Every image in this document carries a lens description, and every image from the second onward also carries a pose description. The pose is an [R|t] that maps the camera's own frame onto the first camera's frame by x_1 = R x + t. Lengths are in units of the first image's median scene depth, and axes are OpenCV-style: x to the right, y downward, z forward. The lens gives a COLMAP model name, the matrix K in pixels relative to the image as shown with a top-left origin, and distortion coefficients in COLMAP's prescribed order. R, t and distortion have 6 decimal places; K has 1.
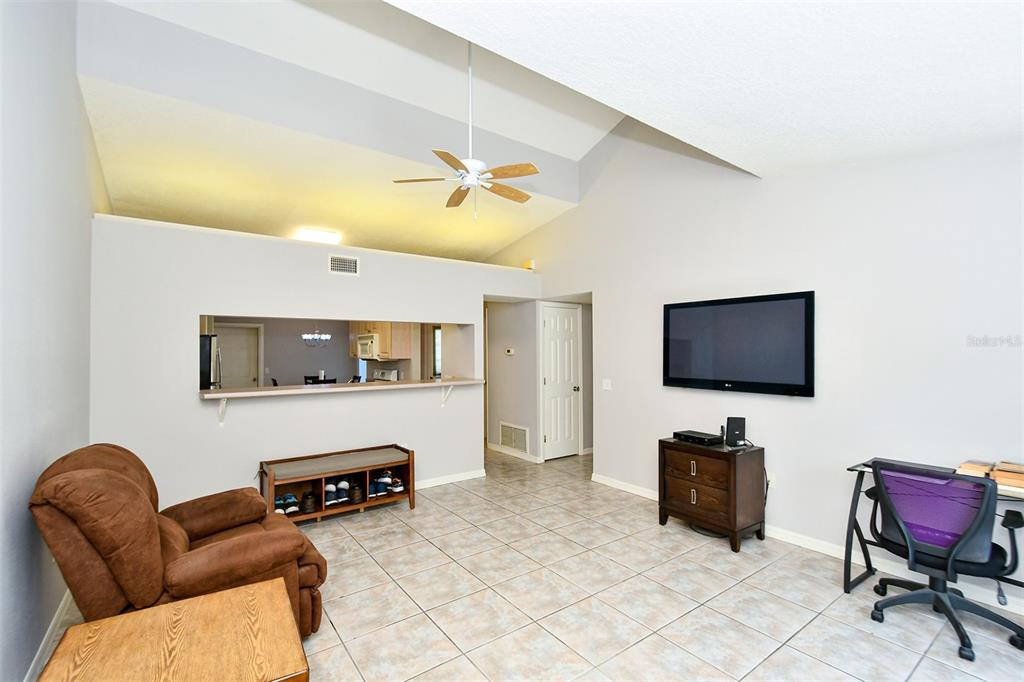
lens RADIAL K [[448.7, 0, 501.7], [0, 448.7, 342.4], [0, 0, 1]] dist [0.000555, -0.001901]
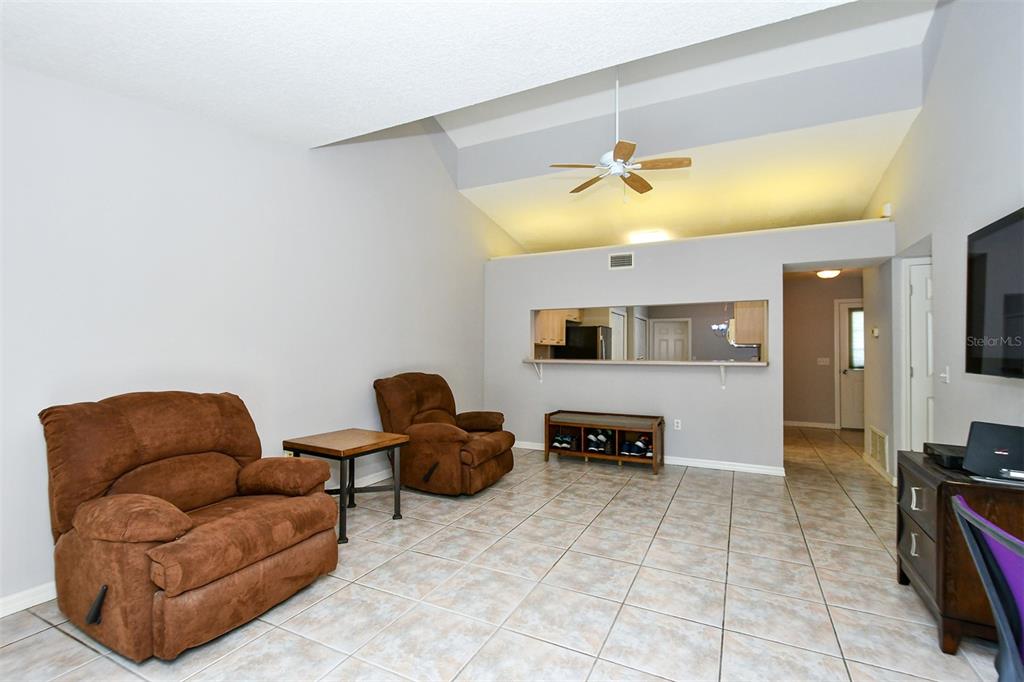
lens RADIAL K [[448.7, 0, 529.3], [0, 448.7, 343.1], [0, 0, 1]] dist [0.000555, -0.001901]
pose [[0.483898, -0.010764, -0.875058, 0.657331], [0.012062, 0.999911, -0.005630, 0.059467], [0.875041, -0.007831, 0.483985, 0.225233]]
